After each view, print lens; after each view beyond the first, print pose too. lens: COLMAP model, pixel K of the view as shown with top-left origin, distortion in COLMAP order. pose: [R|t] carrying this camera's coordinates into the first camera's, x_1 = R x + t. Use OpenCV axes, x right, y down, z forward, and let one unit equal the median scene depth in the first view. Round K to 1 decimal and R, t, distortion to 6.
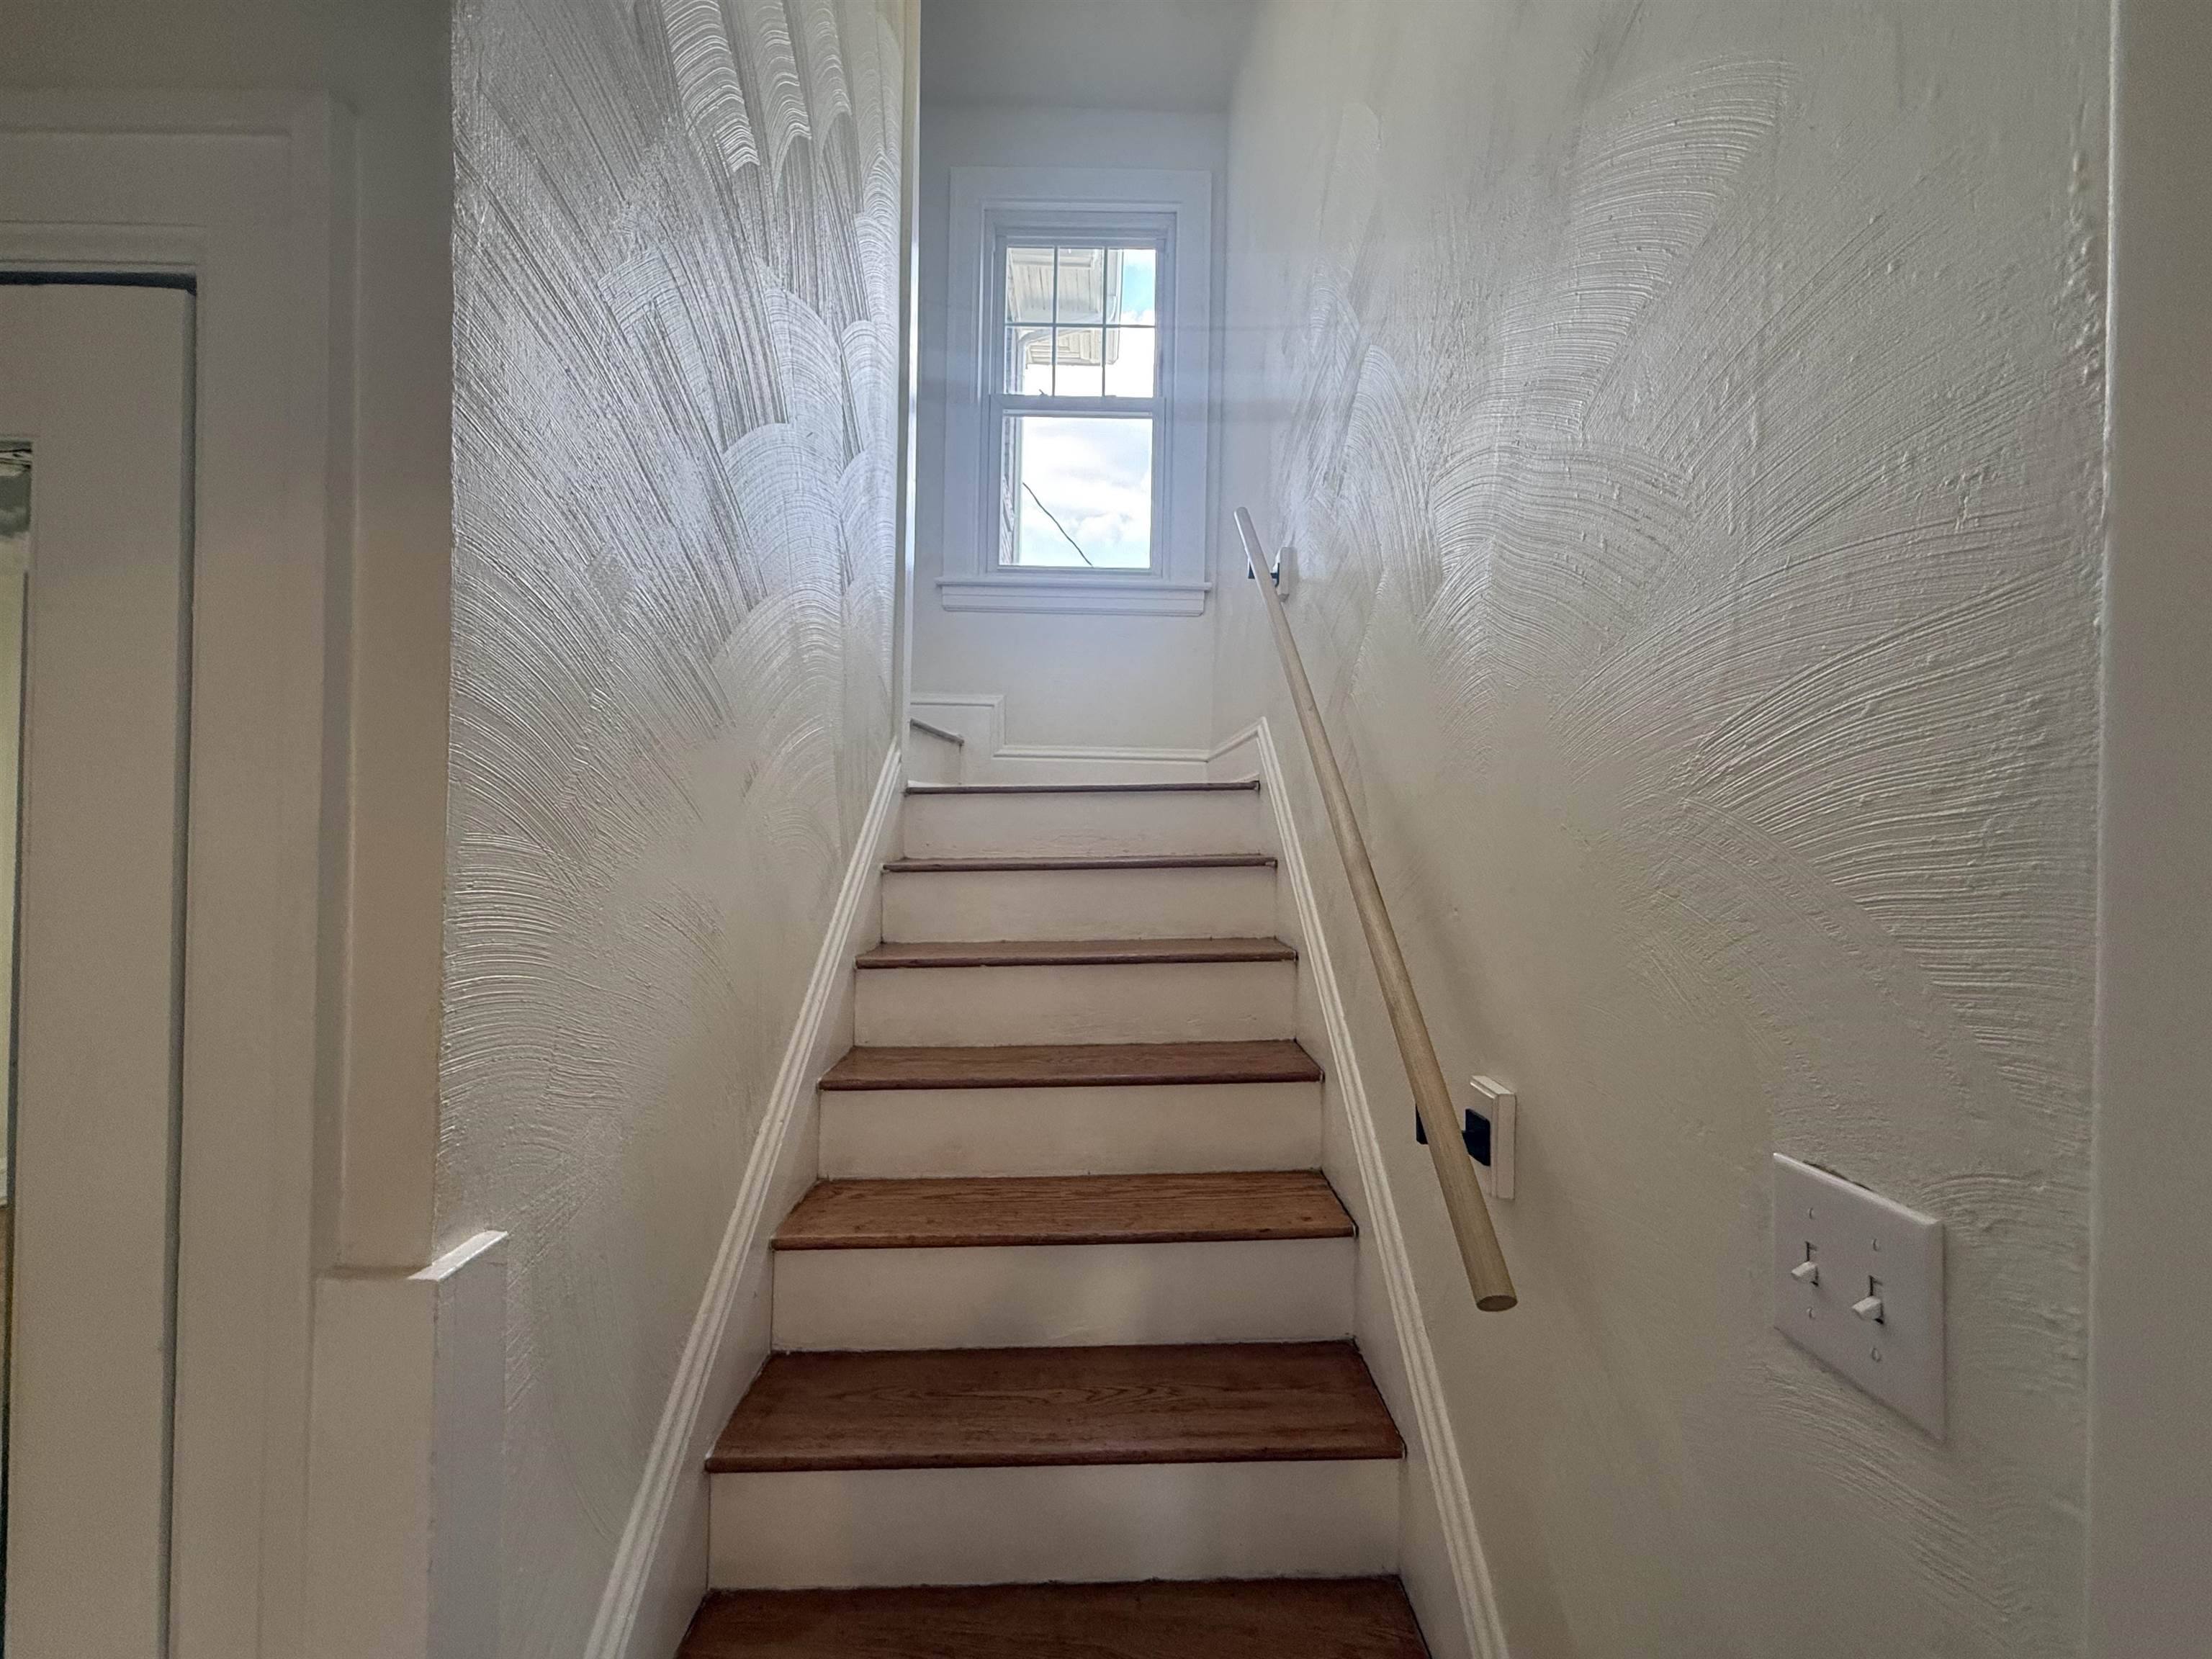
lens RADIAL K [[882.1, 0, 1111.1], [0, 882.1, 828.6], [0, 0, 1]] dist [0.001135, 0.000404]
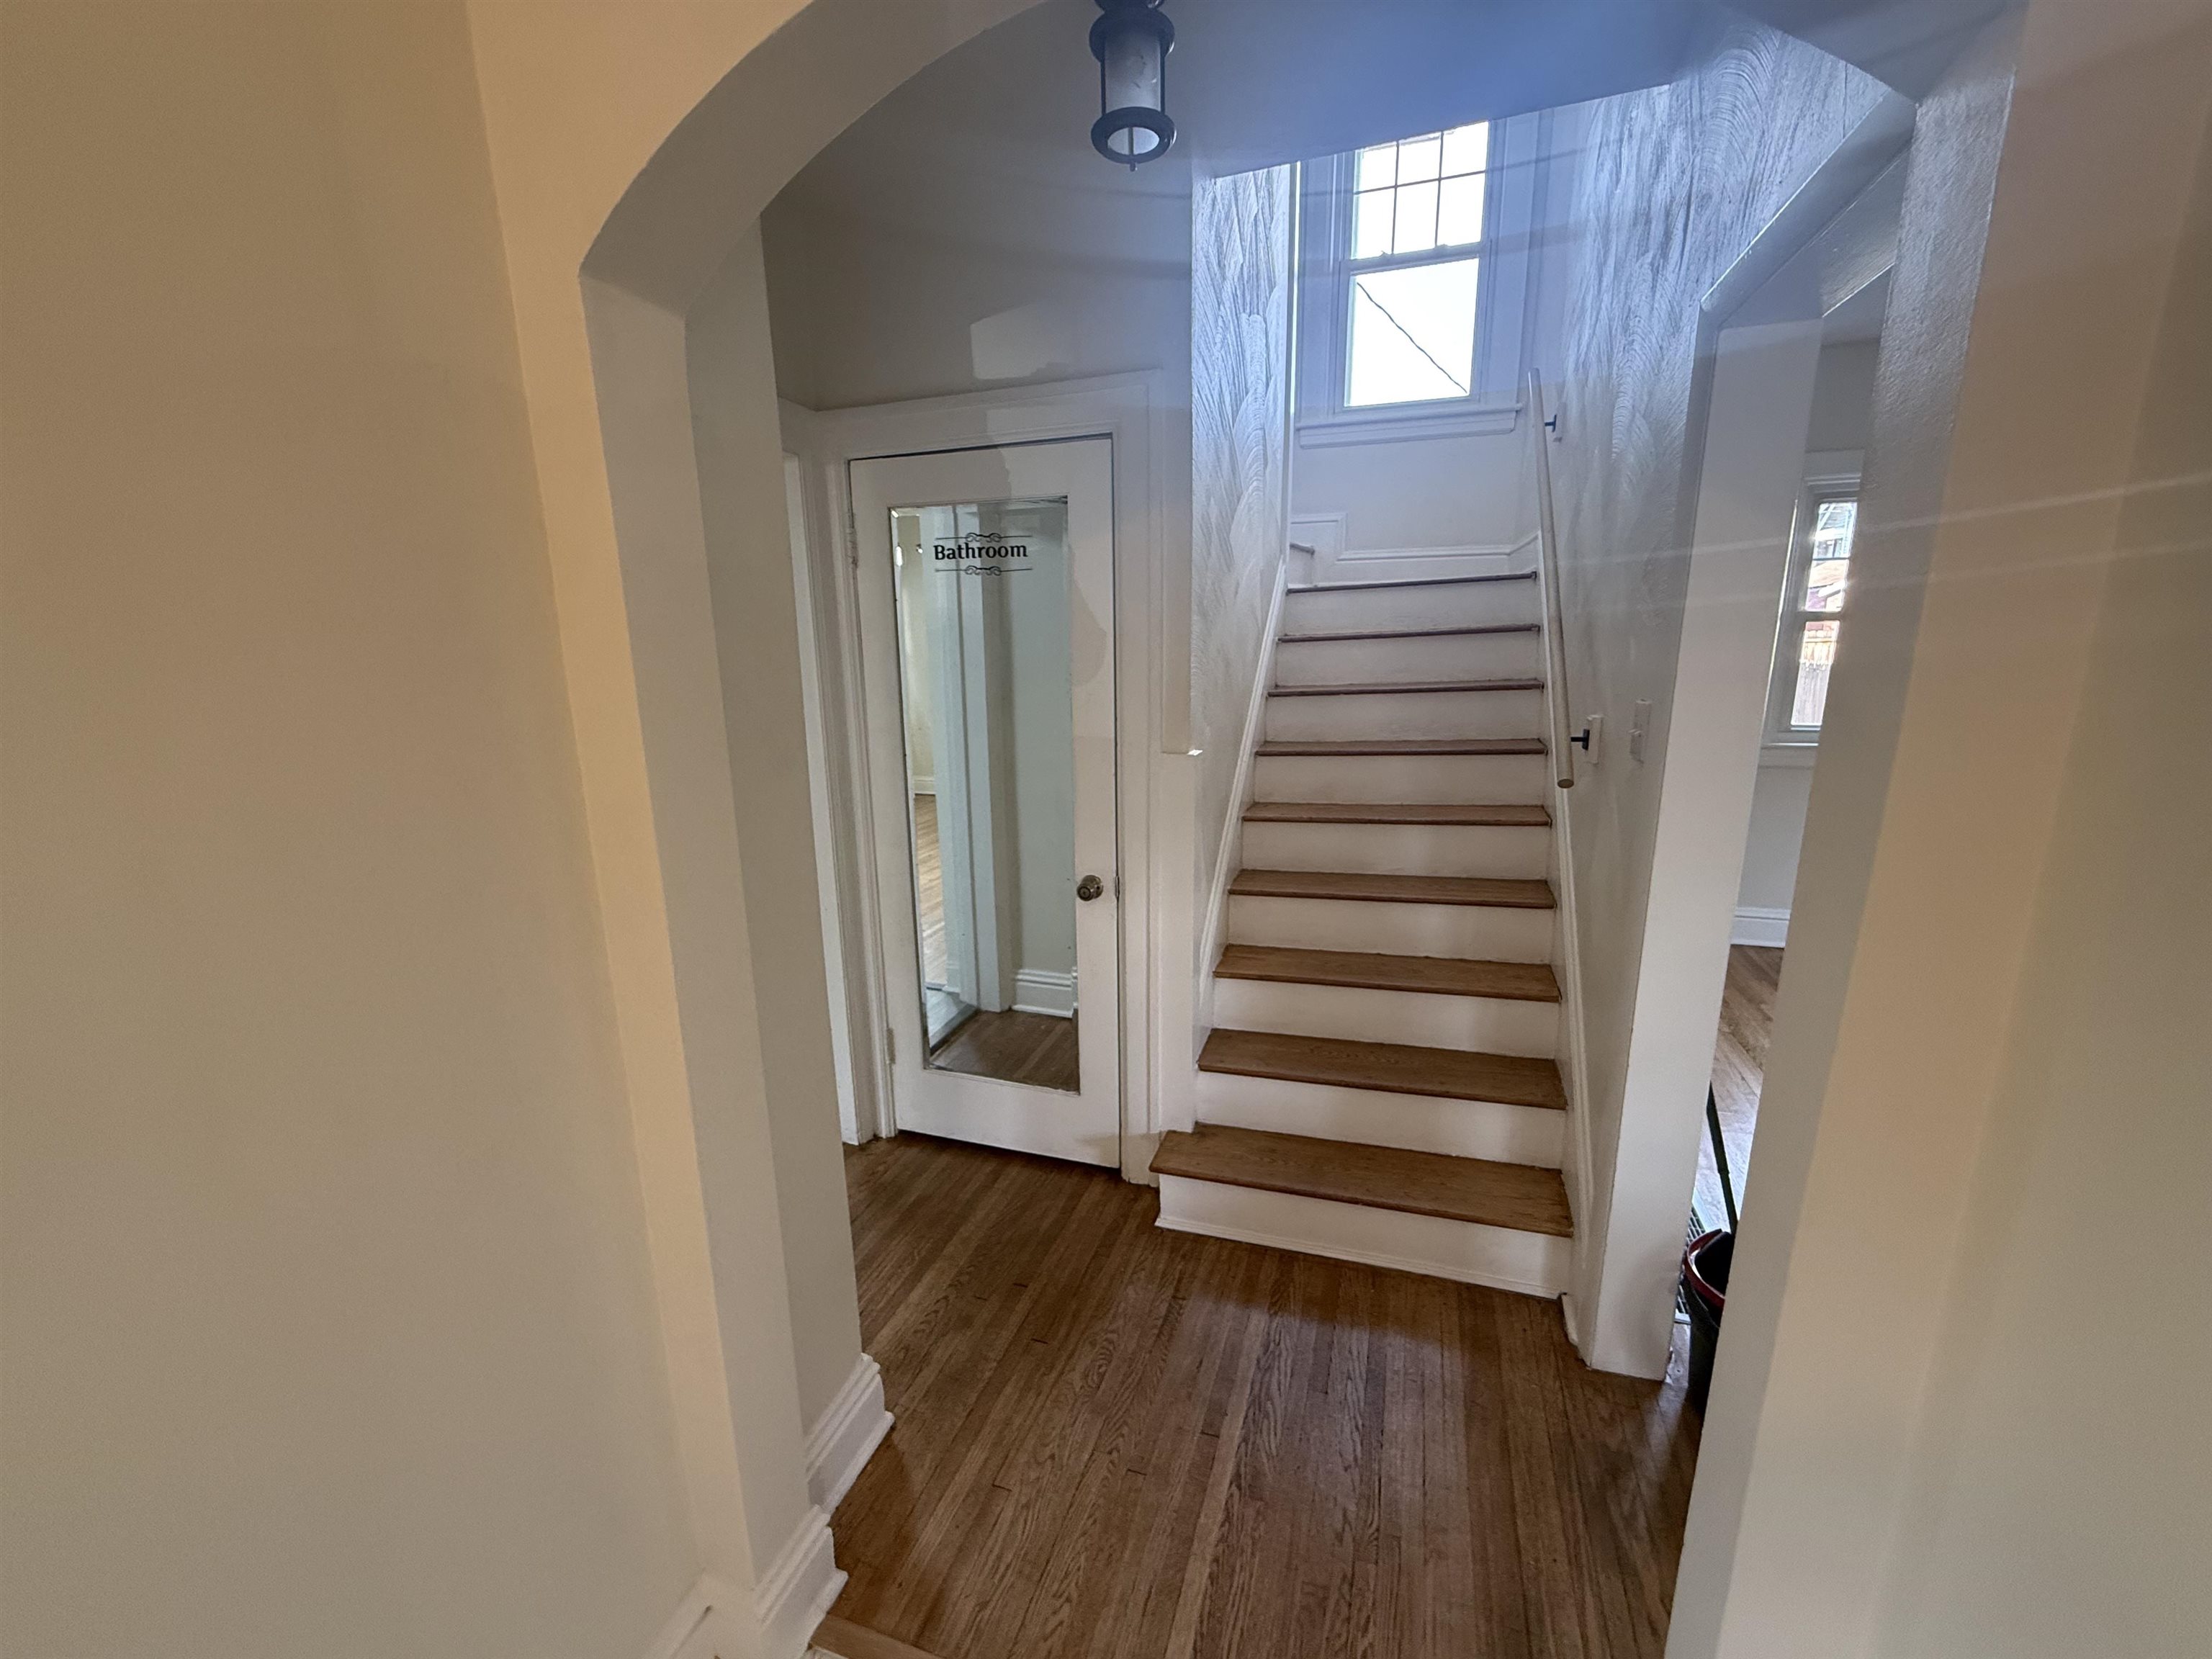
lens RADIAL K [[882.1, 0, 1119.0], [0, 882.1, 833.3], [0, 0, 1]] dist [0.001135, 0.000404]
pose [[0.943774, 0.041502, -0.327975, 0.017289], [0.034107, 0.974571, 0.221467, 0.018943], [0.328826, -0.220201, 0.918360, -0.615553]]
